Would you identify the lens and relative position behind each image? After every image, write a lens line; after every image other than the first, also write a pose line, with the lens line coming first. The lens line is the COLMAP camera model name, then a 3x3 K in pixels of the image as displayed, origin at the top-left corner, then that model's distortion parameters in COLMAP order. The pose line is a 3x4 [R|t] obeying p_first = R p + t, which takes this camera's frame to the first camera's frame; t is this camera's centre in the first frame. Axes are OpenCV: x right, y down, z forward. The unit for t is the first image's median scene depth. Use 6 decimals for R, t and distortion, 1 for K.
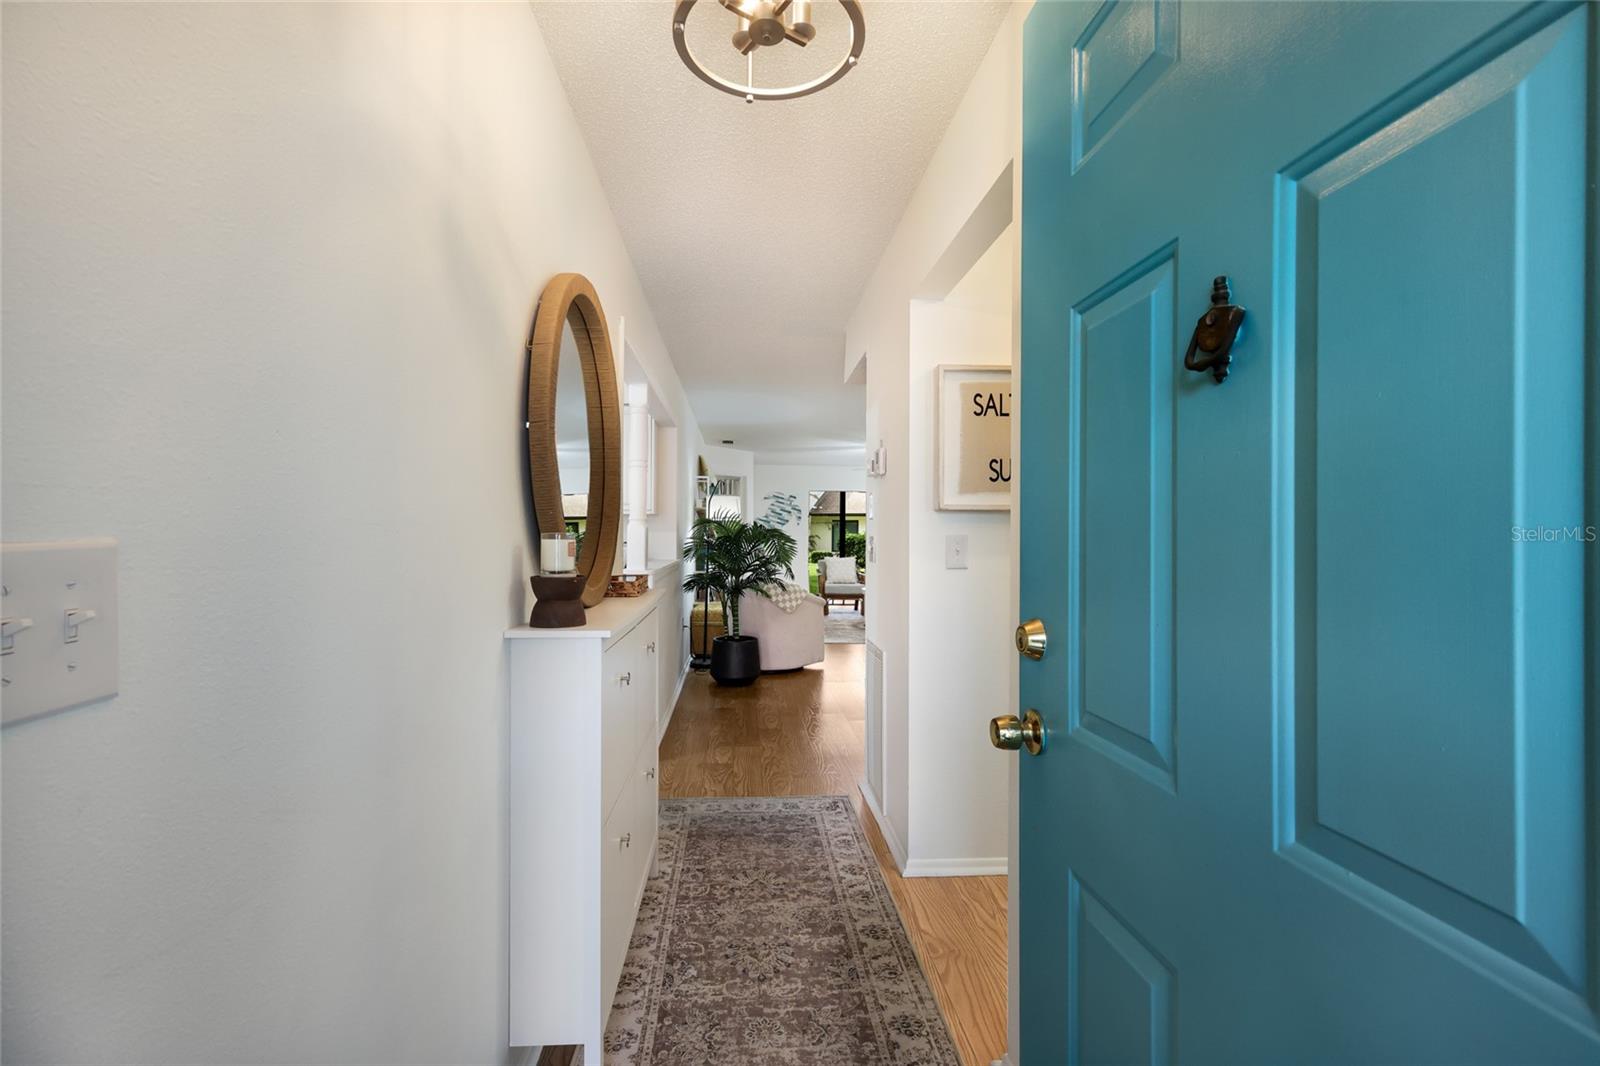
lens RADIAL K [[694.5, 0, 800.0], [0, 694.5, 533.0], [0, 0, 1]] dist [0.001907, 0.000201]
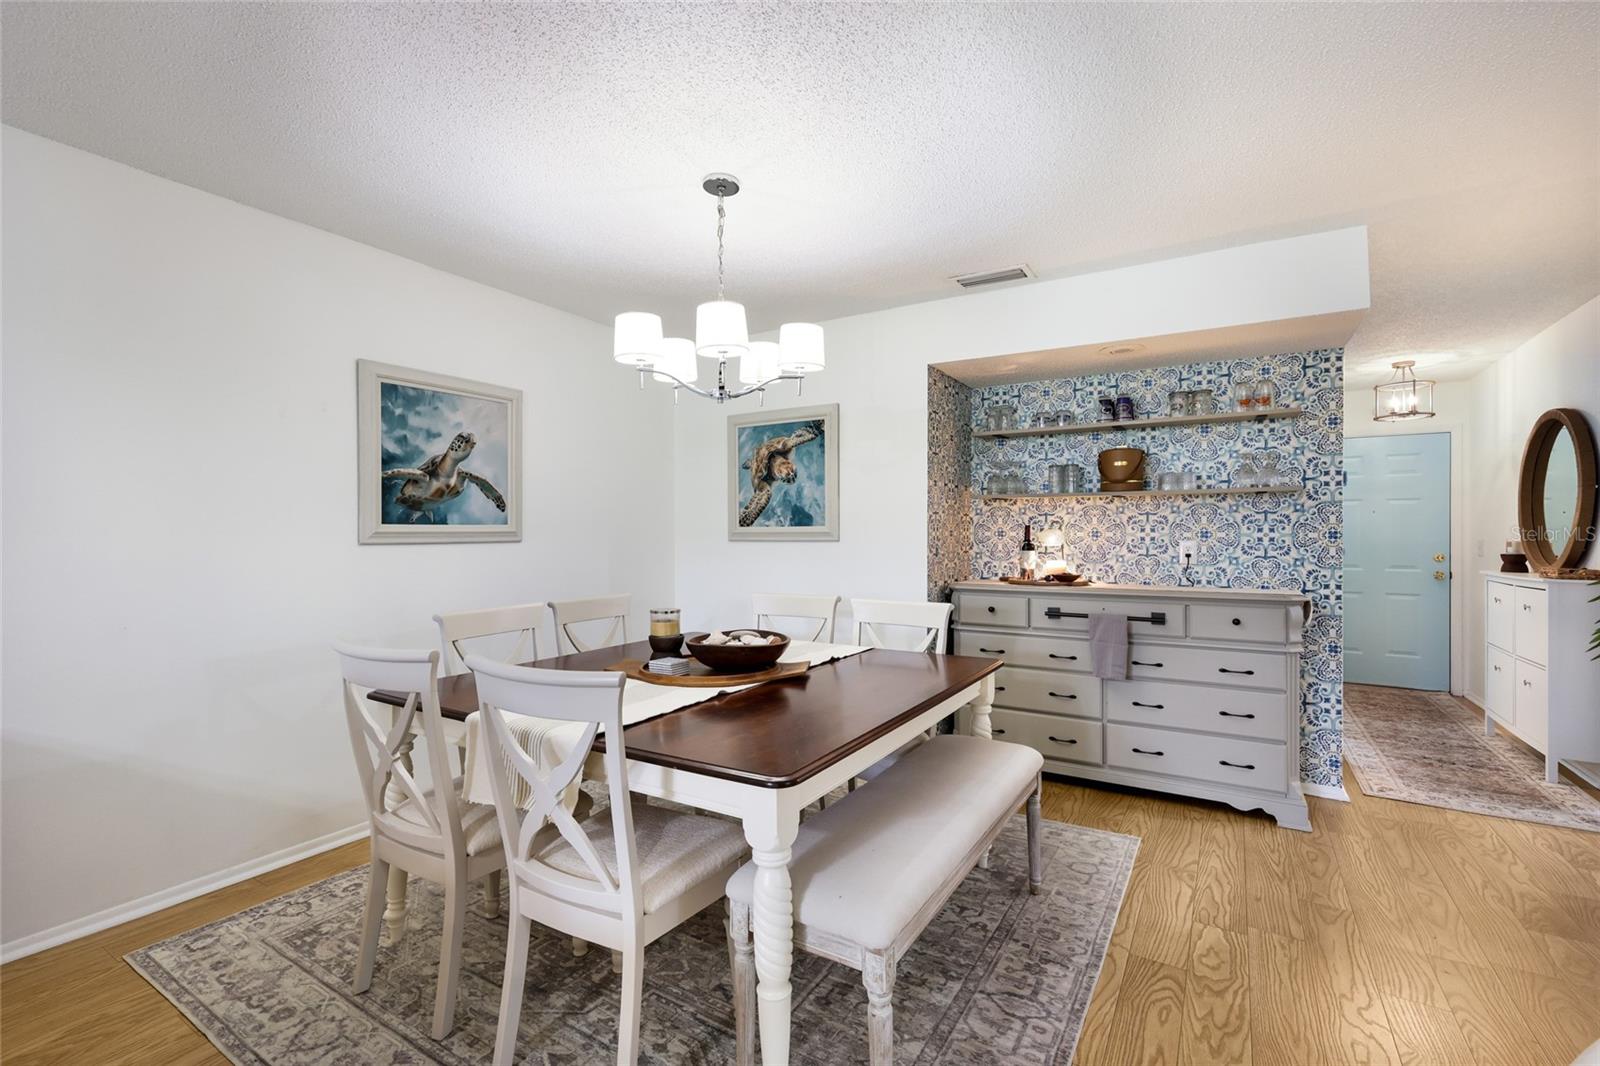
lens RADIAL K [[694.5, 0, 800.0], [0, 694.5, 533.0], [0, 0, 1]] dist [0.001907, 0.000201]
pose [[-0.802551, -0.004941, 0.596563, 0.056727], [-0.005683, 0.999984, 0.000637, -0.000202], [-0.596556, -0.002879, -0.802566, 1.021758]]
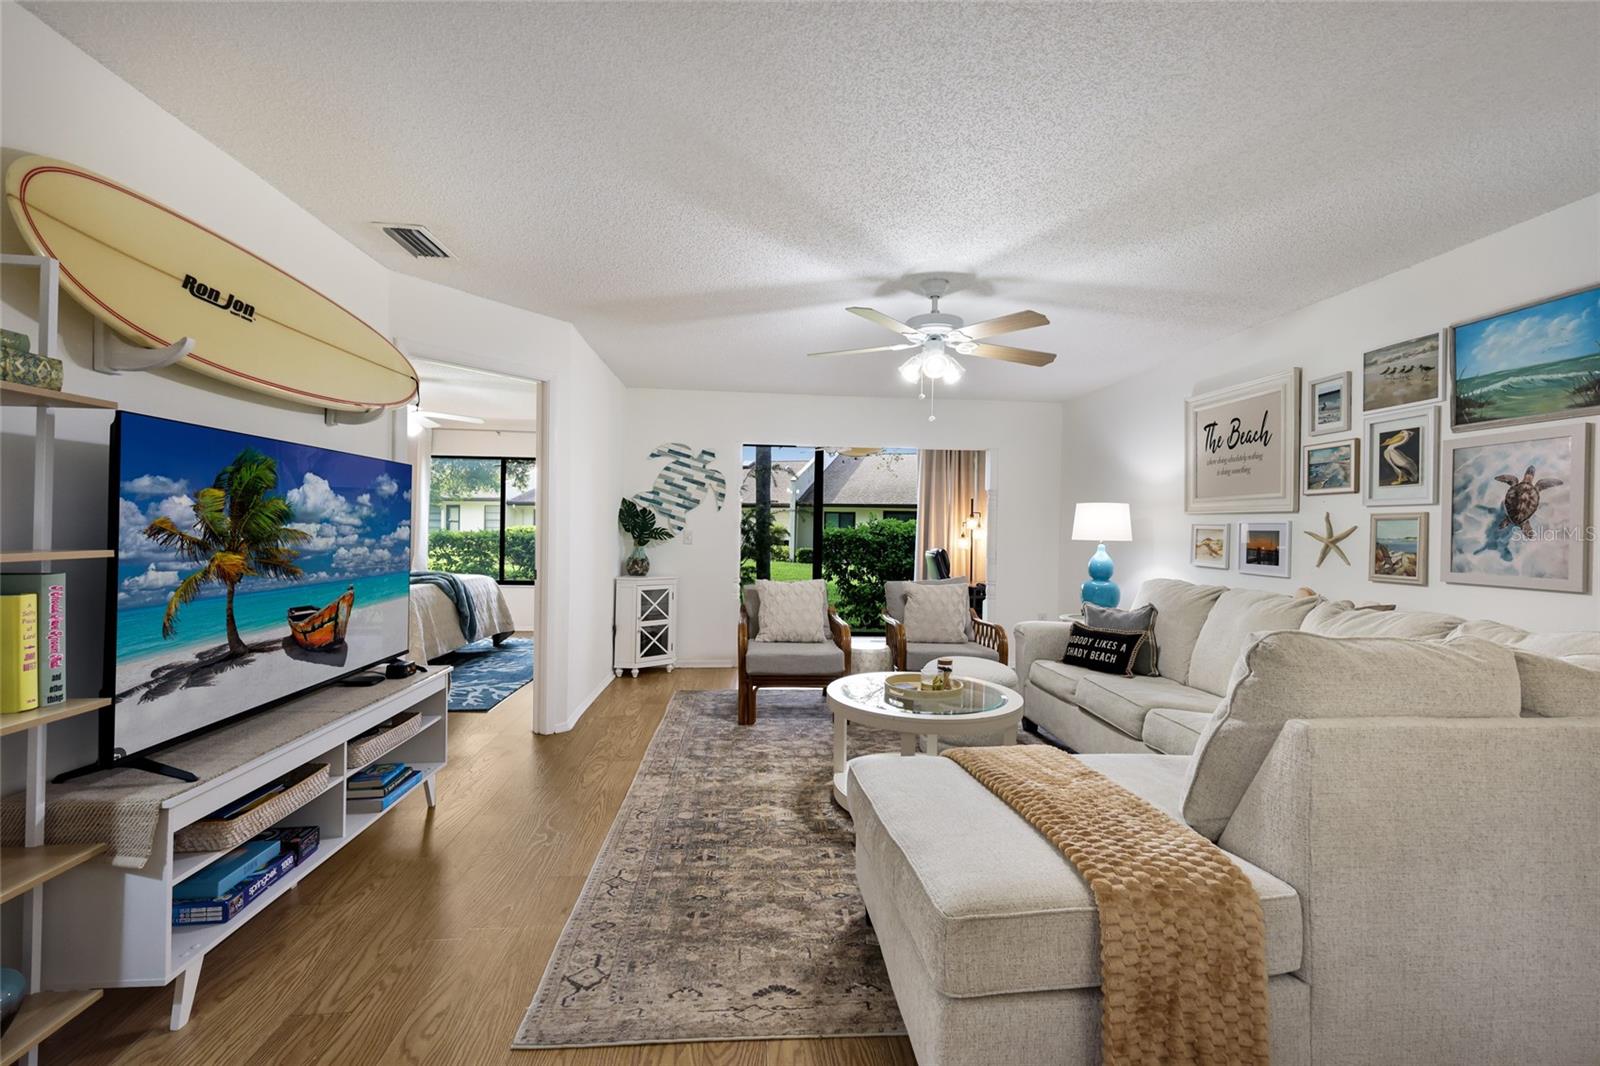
lens RADIAL K [[690.8, 0, 801.0], [0, 690.8, 529.2], [0, 0, 1]] dist [0.009542, 0.000029]
pose [[0.999925, 0.012088, -0.002184, 0.097000], [-0.012080, 0.999920, 0.003881, -0.000604], [0.002231, -0.003854, 0.999990, 0.841736]]
